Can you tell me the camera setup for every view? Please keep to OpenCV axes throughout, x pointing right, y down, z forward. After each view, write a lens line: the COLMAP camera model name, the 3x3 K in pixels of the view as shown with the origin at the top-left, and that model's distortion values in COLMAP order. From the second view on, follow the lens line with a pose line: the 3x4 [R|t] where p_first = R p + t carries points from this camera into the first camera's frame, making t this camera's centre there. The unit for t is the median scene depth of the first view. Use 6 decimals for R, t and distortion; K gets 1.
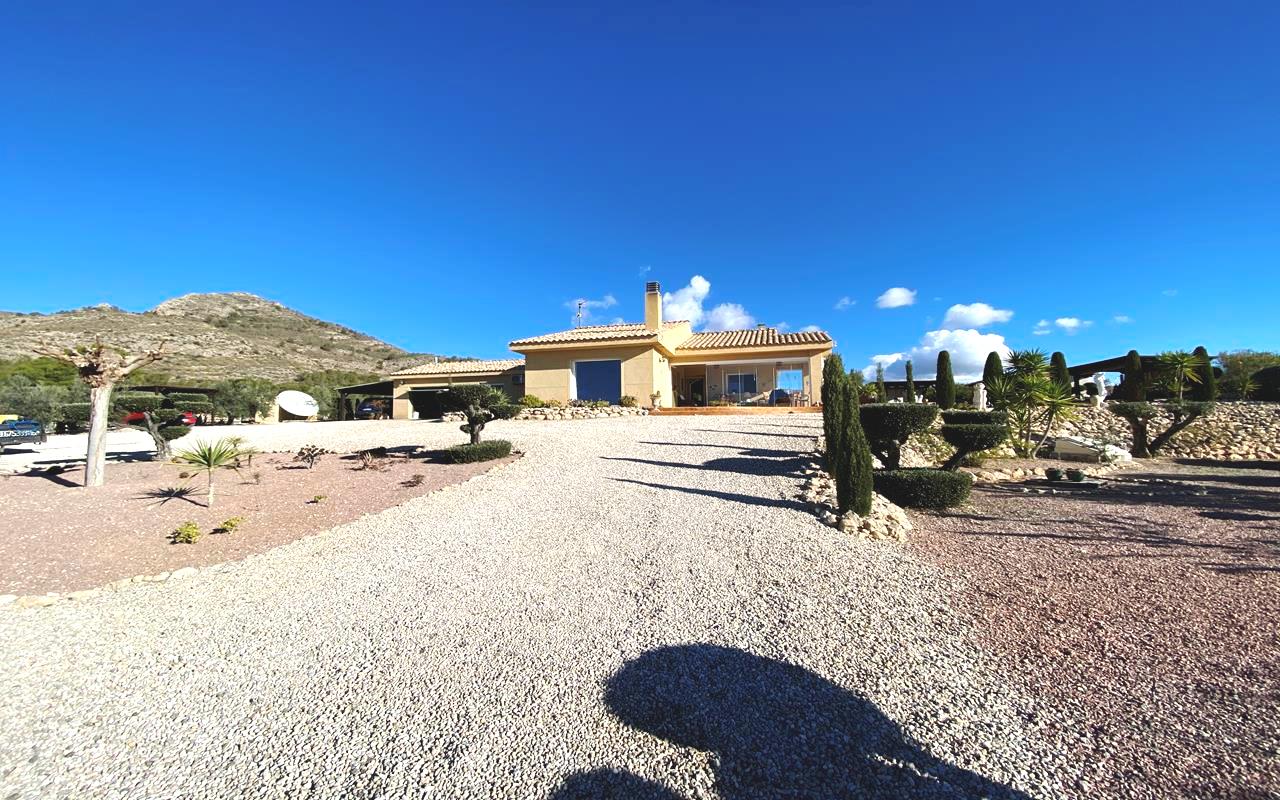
lens RADIAL K [[534.3, 0, 631.4], [0, 534.3, 391.1], [0, 0, 1]] dist [-0.000731, -0.000454]
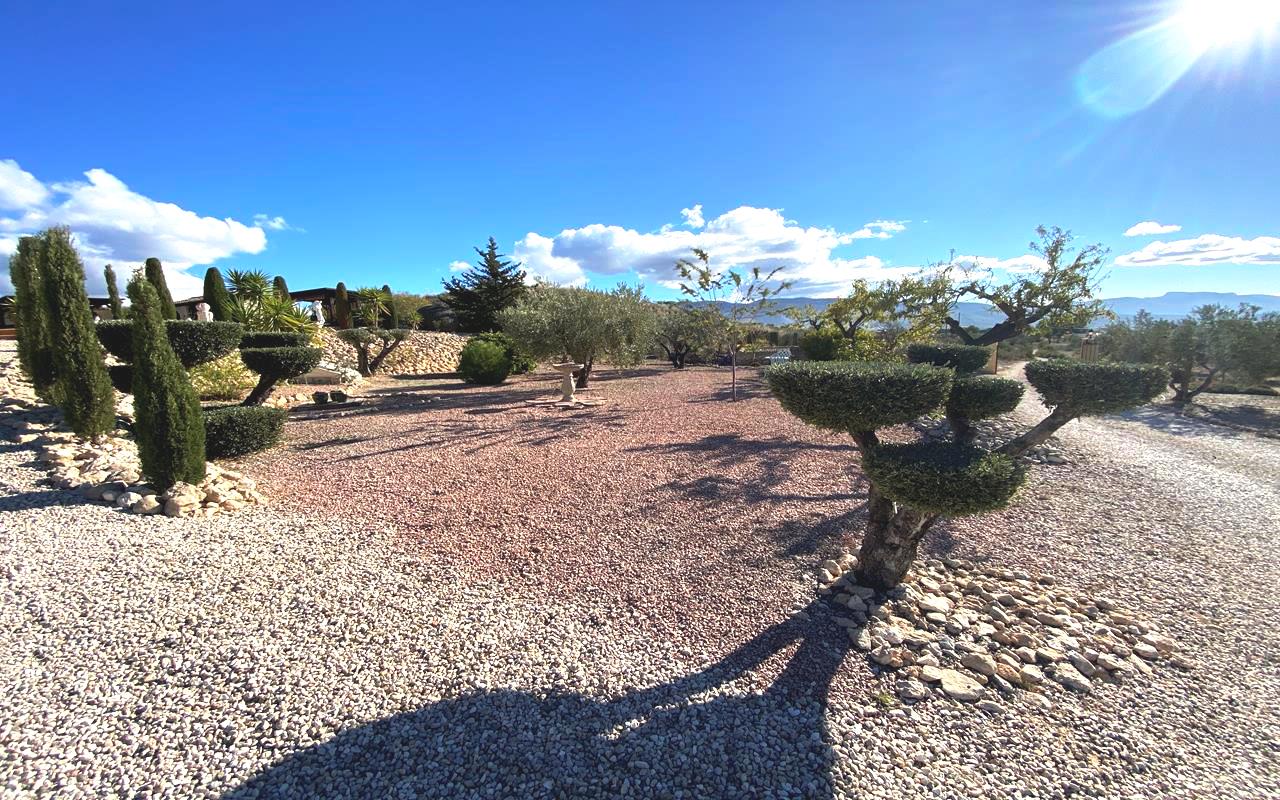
lens RADIAL K [[512.7, 0, 637.7], [0, 512.7, 433.1], [0, 0, 1]] dist [0.000147, -0.014641]
pose [[0.206274, -0.170029, 0.963608, -0.034335], [-0.041548, 0.982377, 0.182235, 0.016071], [-0.977612, -0.077627, 0.195574, 0.185743]]
